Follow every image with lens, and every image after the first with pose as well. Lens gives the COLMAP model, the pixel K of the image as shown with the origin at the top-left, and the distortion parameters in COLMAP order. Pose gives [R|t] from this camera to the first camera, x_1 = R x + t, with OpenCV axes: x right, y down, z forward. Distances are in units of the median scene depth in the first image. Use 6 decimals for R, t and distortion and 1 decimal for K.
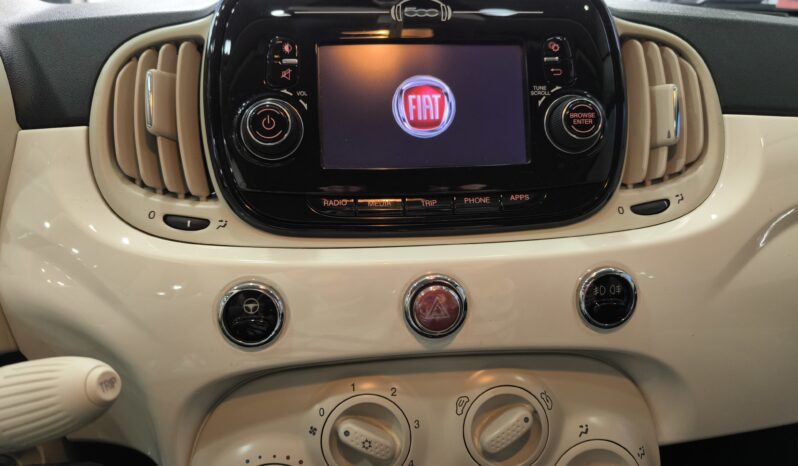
lens RADIAL K [[549.4, 0, 395.5], [0, 549.4, 234.3], [0, 0, 1]] dist [0.010382, -0.003845]
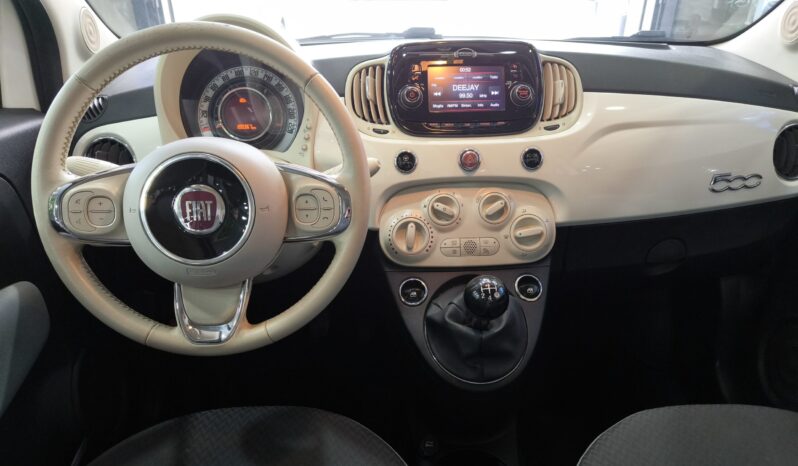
lens RADIAL K [[549.4, 0, 394.1], [0, 549.4, 279.9], [0, 0, 1]] dist [0.010382, -0.003845]
pose [[0.998697, 0.005288, -0.050764, -0.157695], [-0.003343, 0.999260, 0.038325, 0.603573], [0.050929, -0.038105, 0.997975, -1.760260]]
